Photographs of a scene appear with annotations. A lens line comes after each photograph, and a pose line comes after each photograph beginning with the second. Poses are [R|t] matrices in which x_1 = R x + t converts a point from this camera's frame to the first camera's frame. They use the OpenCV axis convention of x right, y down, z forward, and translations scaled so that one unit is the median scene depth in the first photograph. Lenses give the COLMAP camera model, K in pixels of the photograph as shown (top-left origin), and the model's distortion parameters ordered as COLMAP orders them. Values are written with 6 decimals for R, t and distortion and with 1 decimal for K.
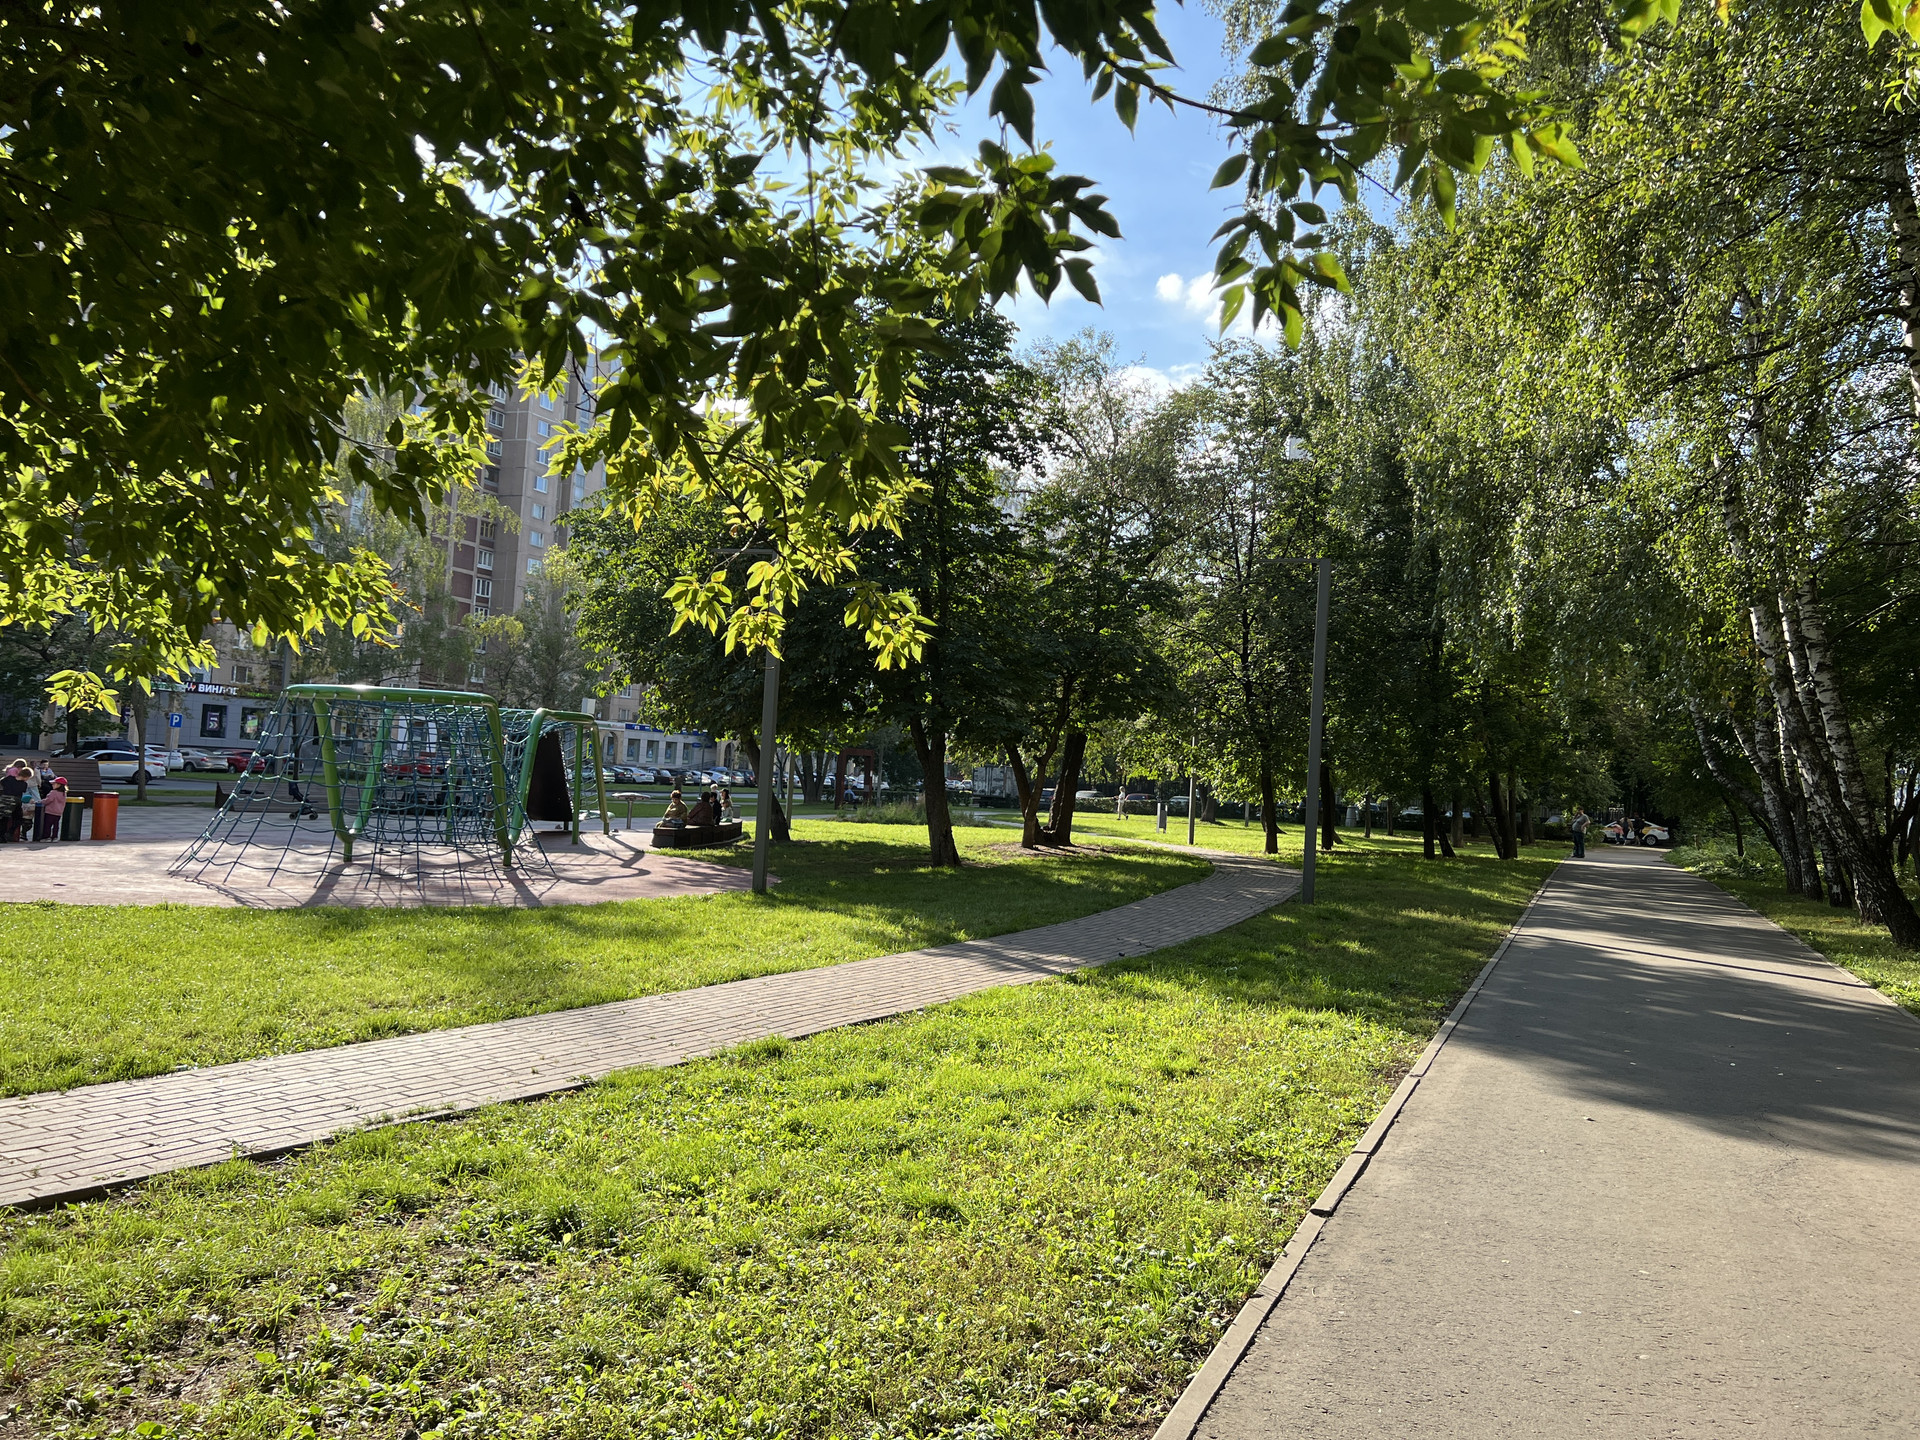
lens RADIAL K [[1399.5, 0, 945.2], [0, 1399.5, 718.6], [0, 0, 1]] dist [0.049870, -0.054349]
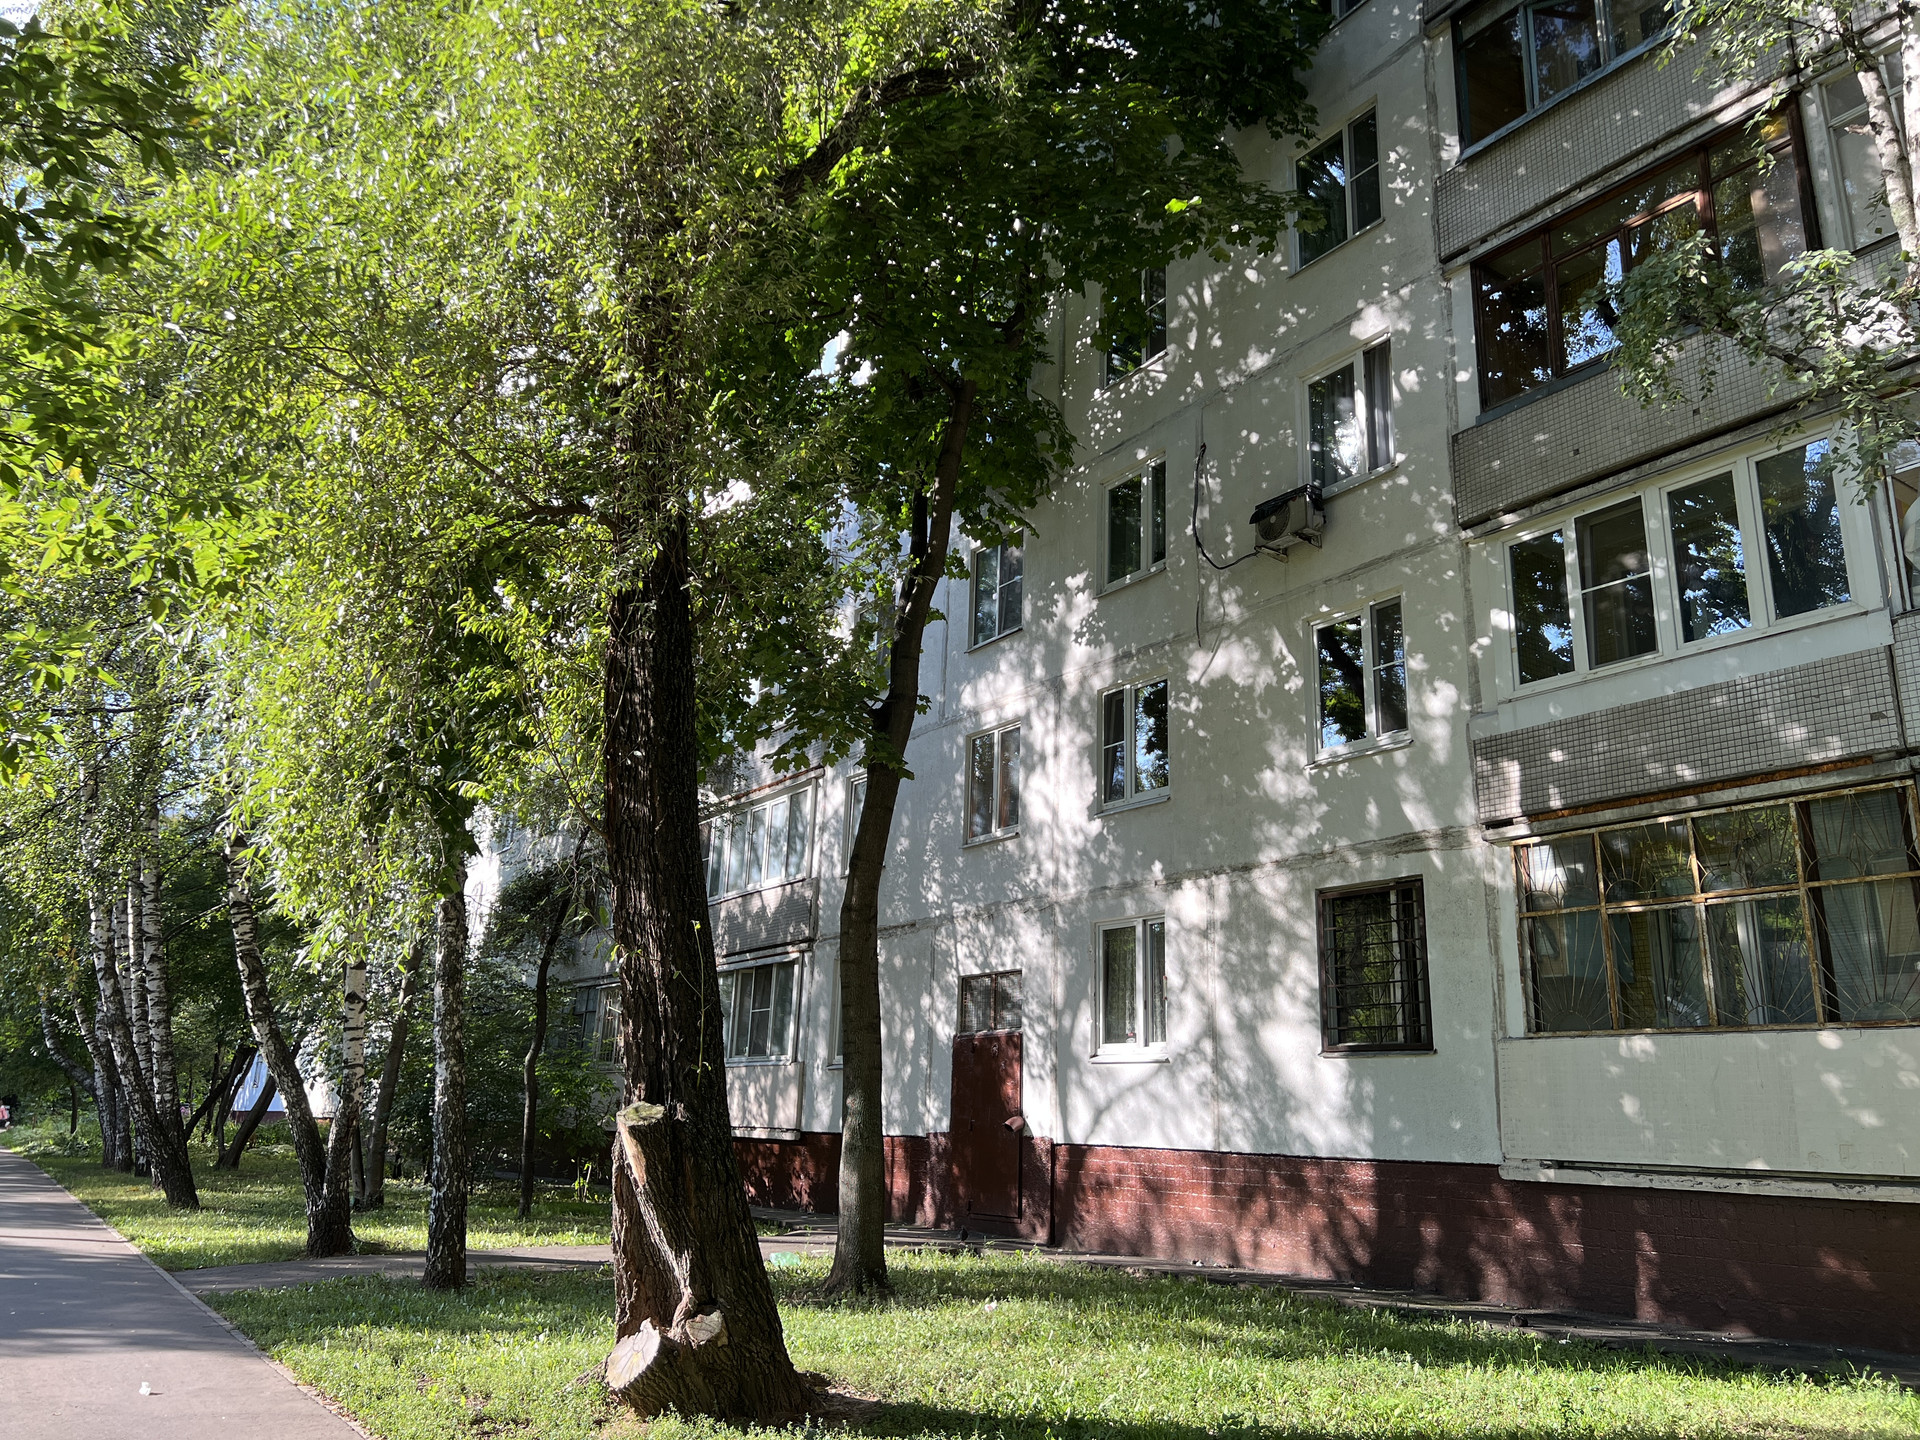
lens RADIAL K [[1403.9, 0, 941.5], [0, 1403.9, 725.8], [0, 0, 1]] dist [0.059124, -0.070214]
pose [[0.512203, 0.195039, 0.836425, -0.051467], [-0.039977, 0.978233, -0.203625, -0.011879], [-0.857933, 0.070859, 0.508851, -0.143165]]
